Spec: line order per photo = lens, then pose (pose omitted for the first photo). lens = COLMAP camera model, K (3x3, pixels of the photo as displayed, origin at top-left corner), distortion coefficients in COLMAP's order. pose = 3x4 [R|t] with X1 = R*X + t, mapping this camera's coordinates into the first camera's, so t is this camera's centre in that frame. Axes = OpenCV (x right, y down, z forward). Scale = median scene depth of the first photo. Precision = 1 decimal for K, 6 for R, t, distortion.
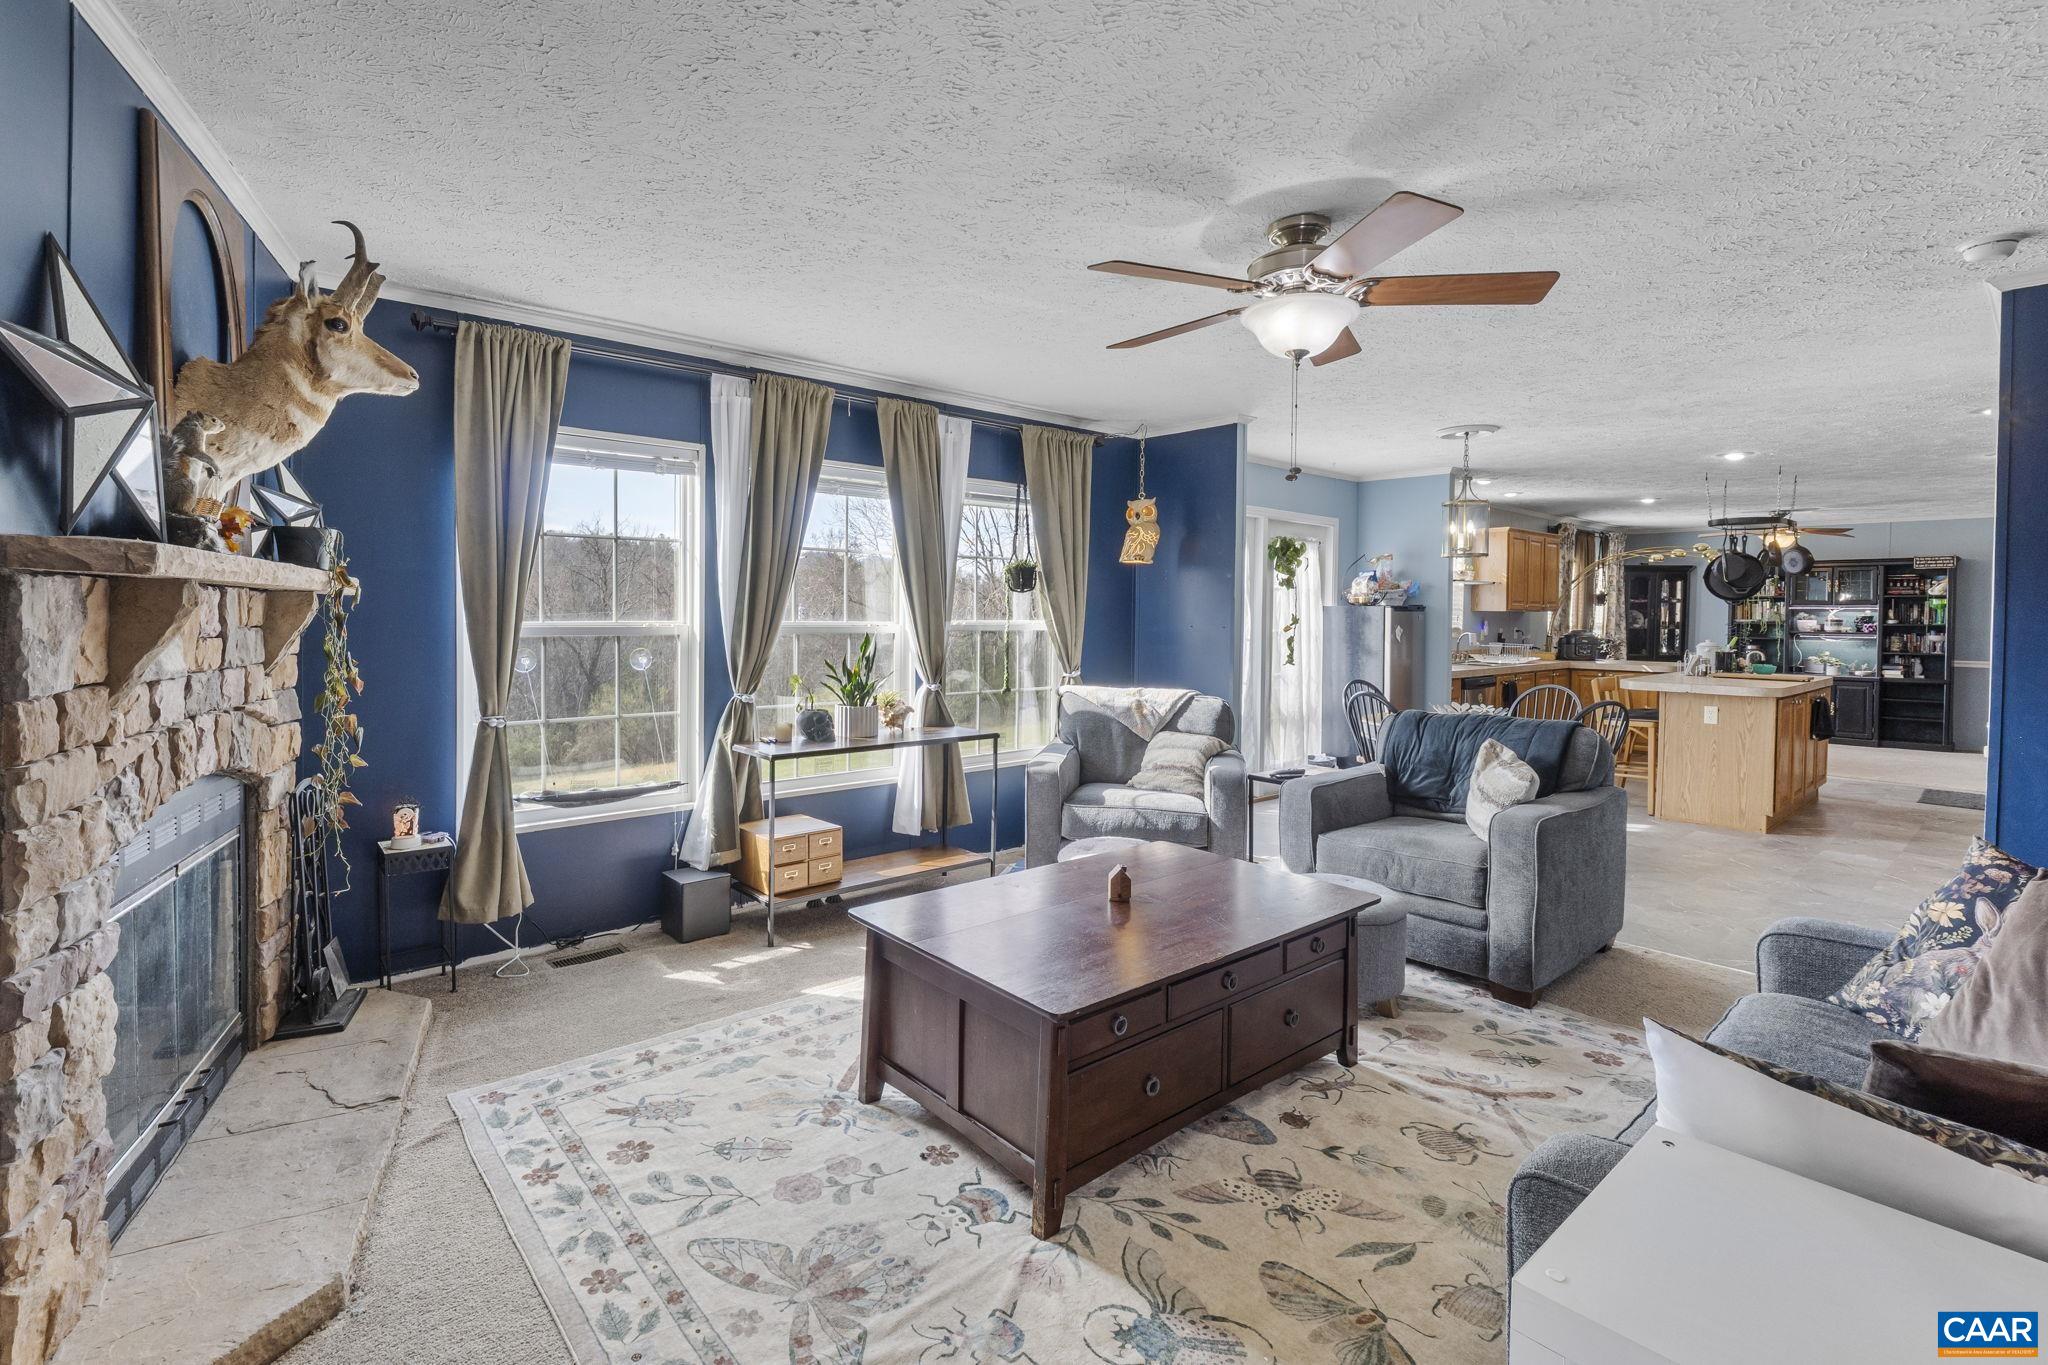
lens RADIAL K [[949.4, 0, 1000.5], [0, 949.4, 635.5], [0, 0, 1]] dist [-0.002390, -0.000462]
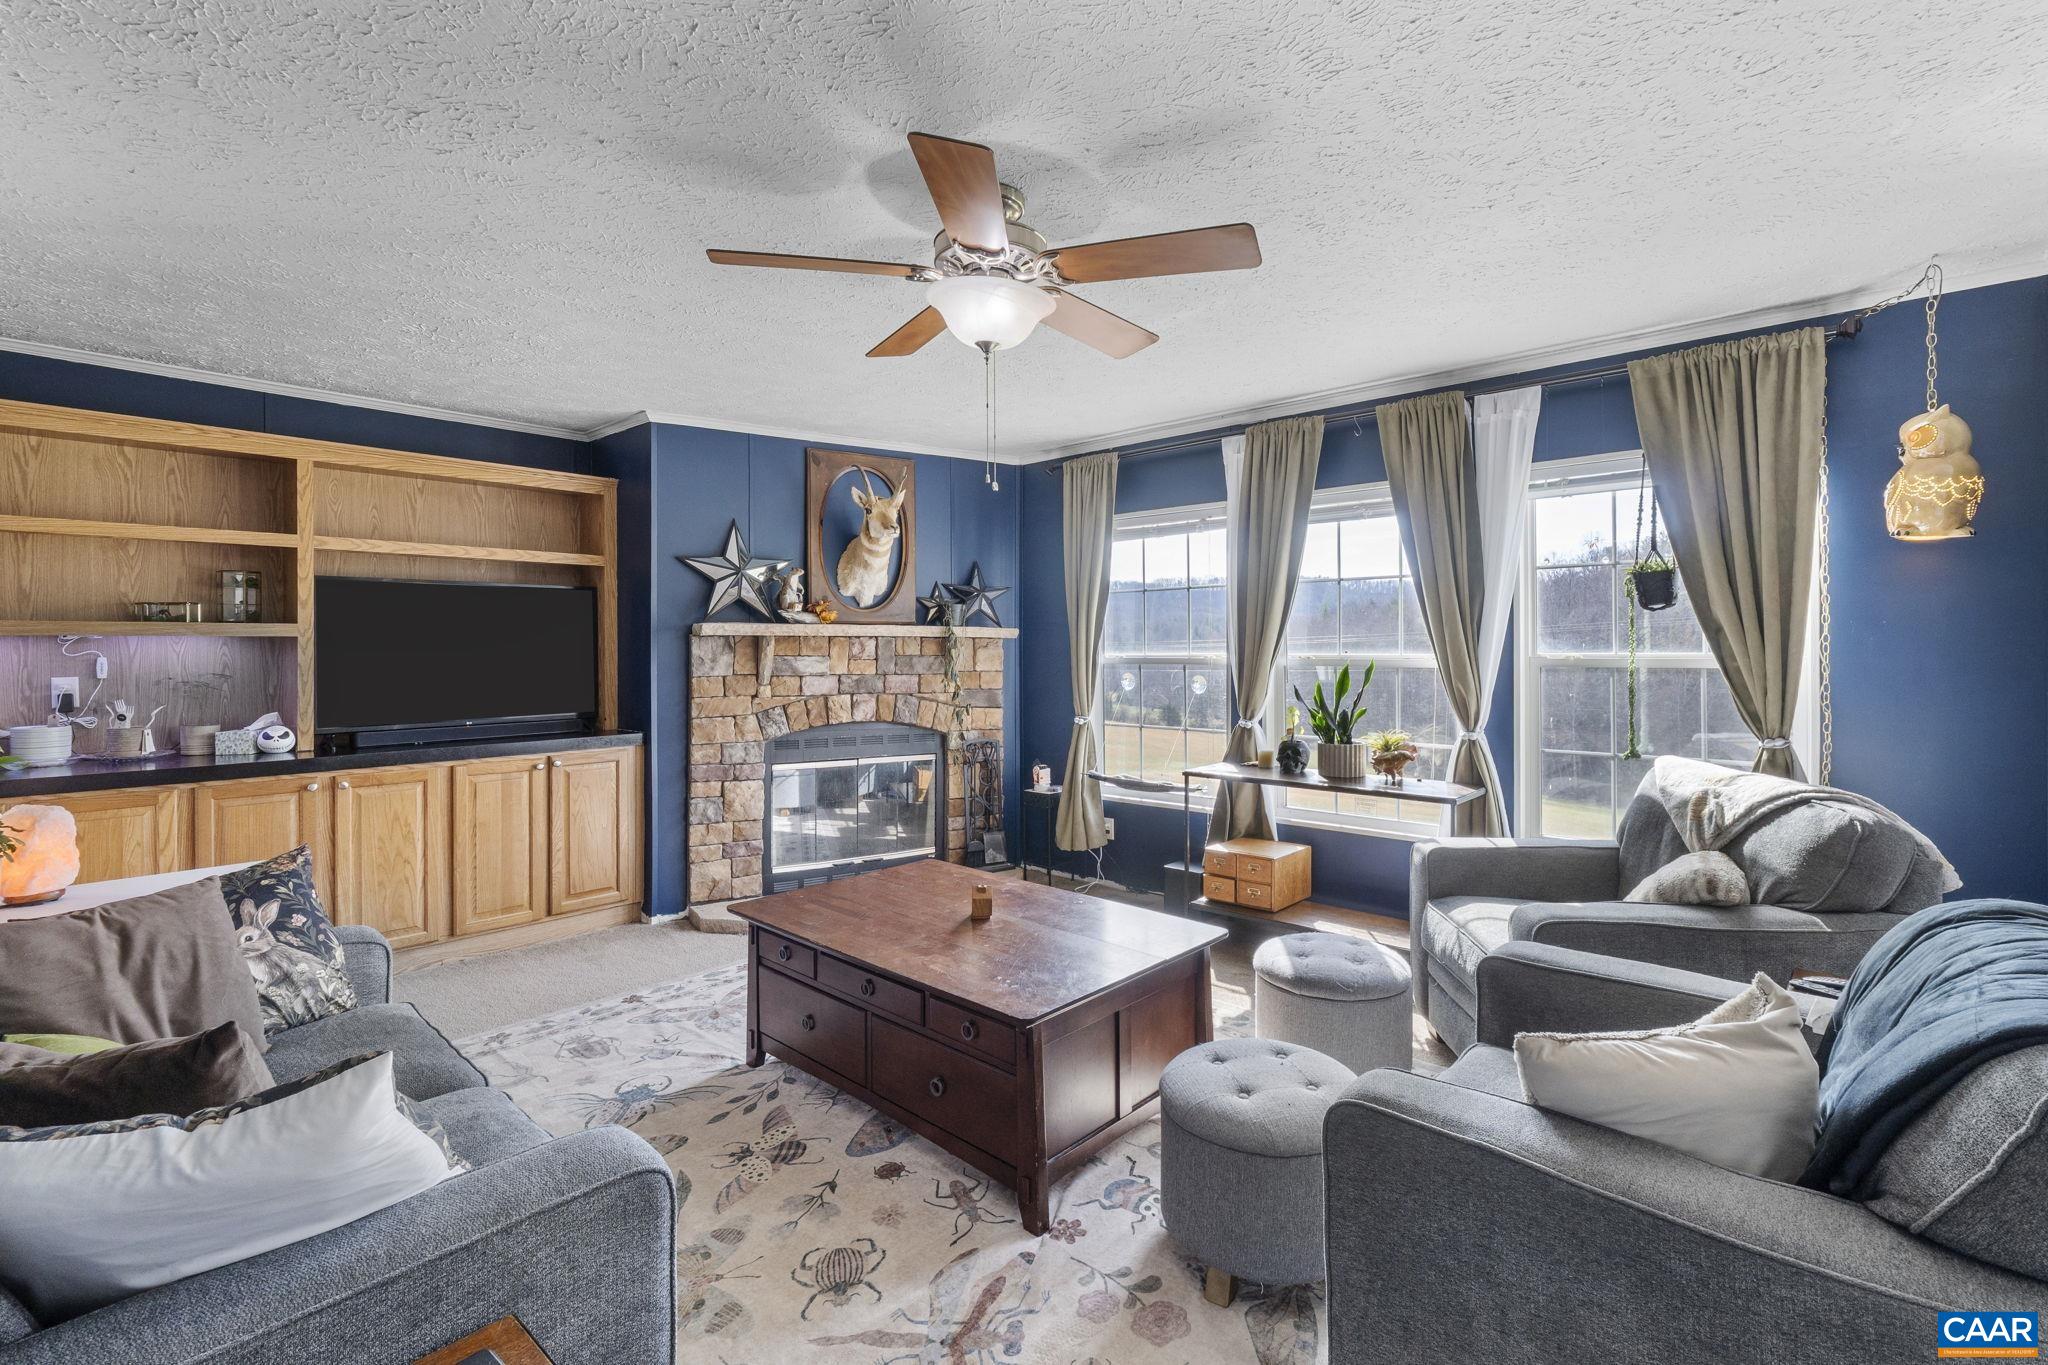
lens RADIAL K [[915.8, 0, 1025.4], [0, 915.8, 660.3], [0, 0, 1]] dist [-0.002820, -0.000280]
pose [[0.121381, 0.006100, -0.992587, 0.339524], [-0.016318, 0.999858, 0.004150, -0.003640], [0.992472, 0.015693, 0.121463, 0.276754]]
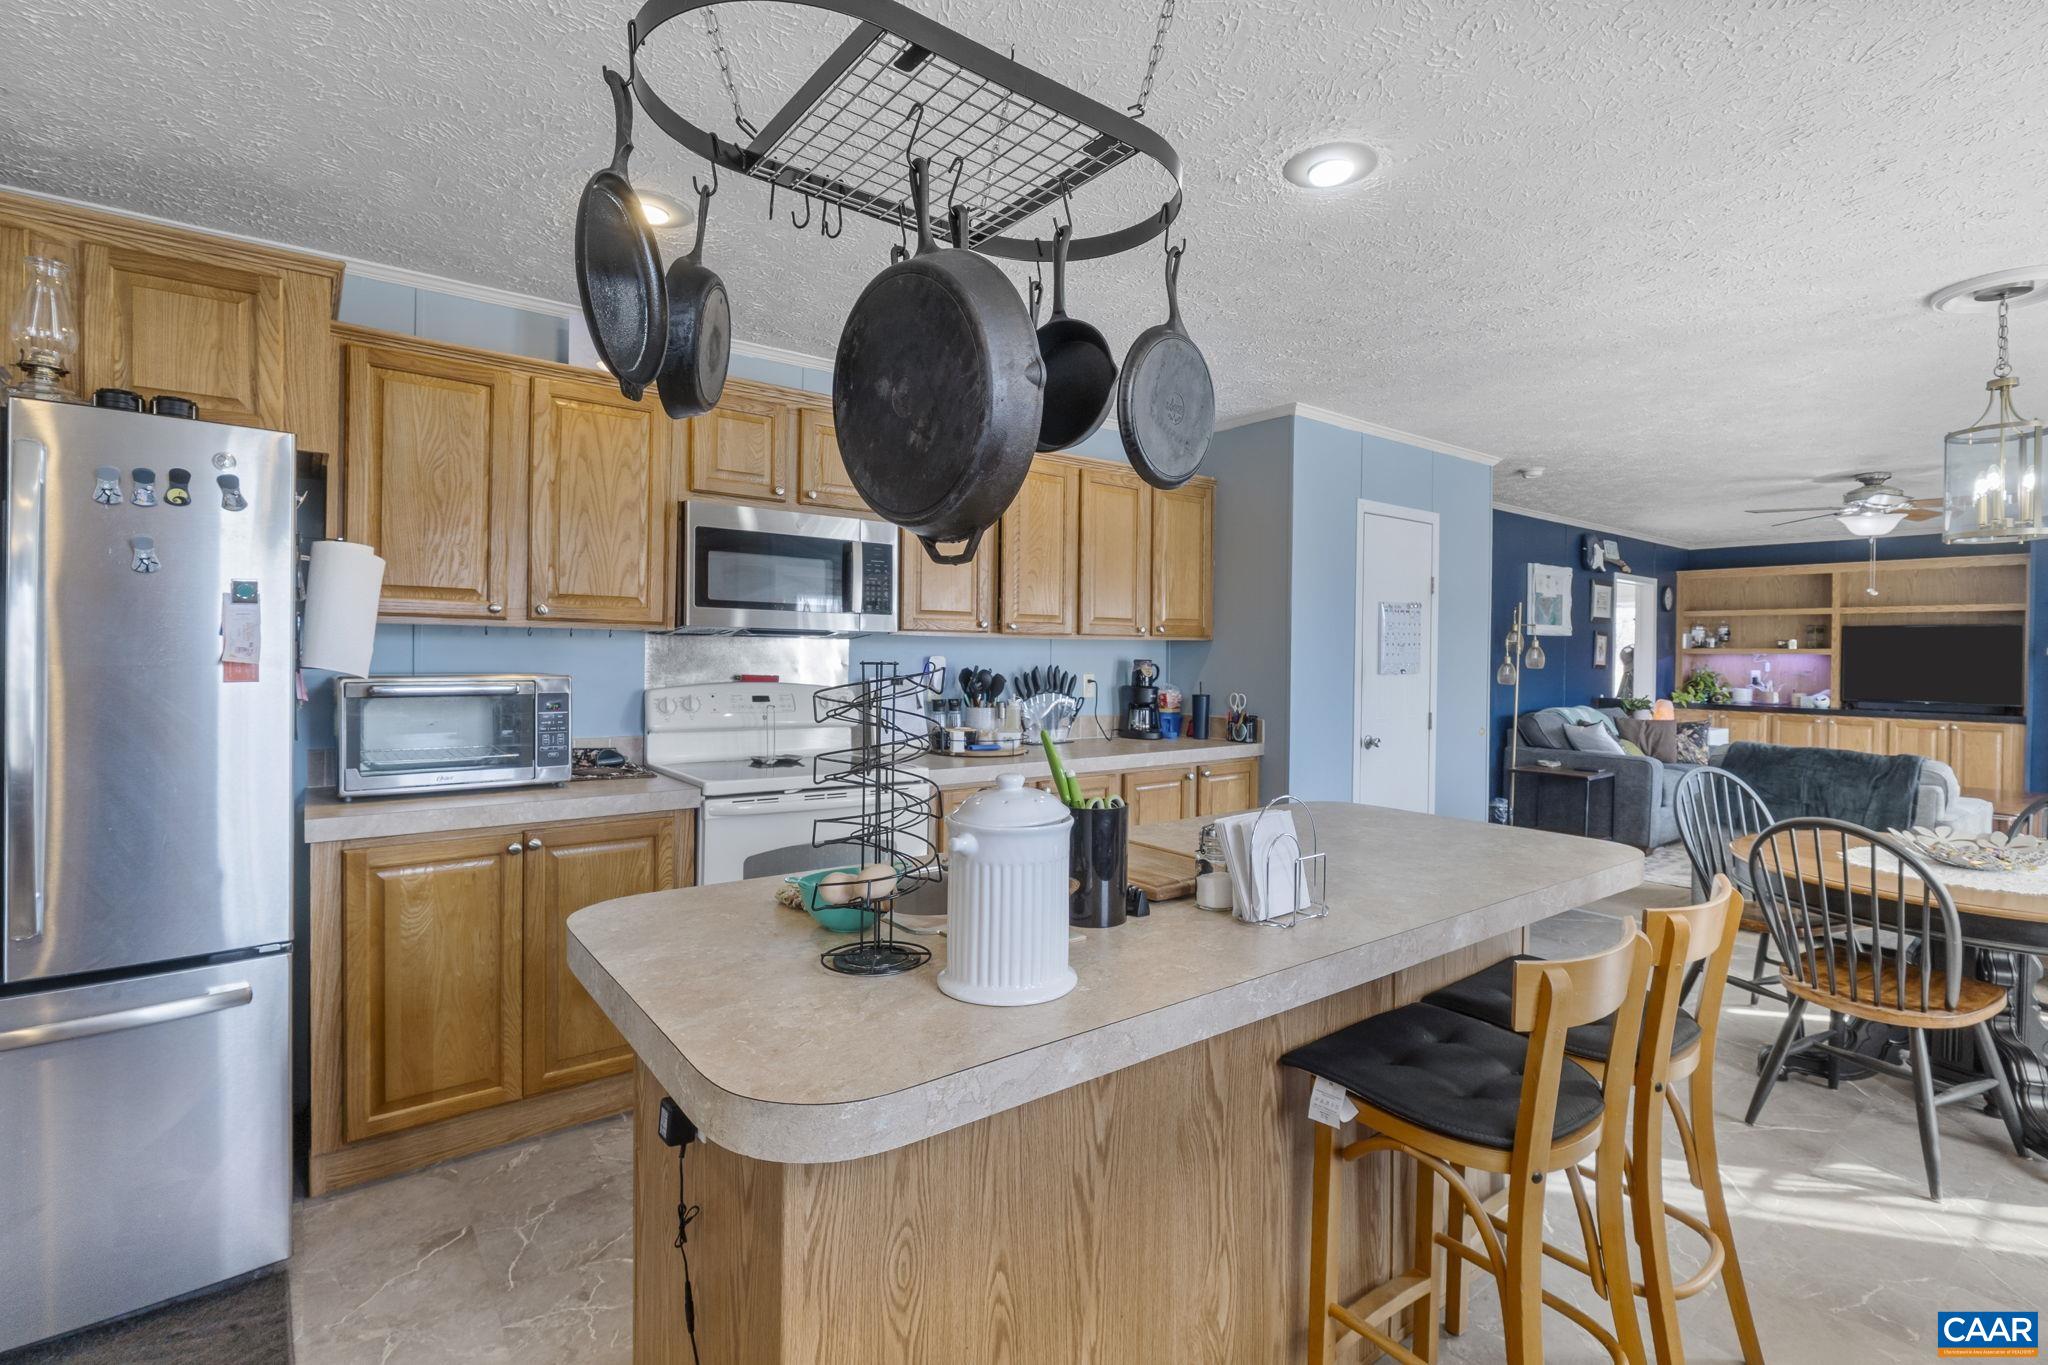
lens RADIAL K [[963.2, 0, 1060.2], [0, 963.2, 655.3], [0, 0, 1]] dist [-0.005346, -0.000144]
pose [[-0.999070, -0.019438, 0.038491, 0.606376], [-0.018543, 0.999552, 0.023481, -0.014534], [-0.038930, 0.022745, -0.998983, 0.961809]]
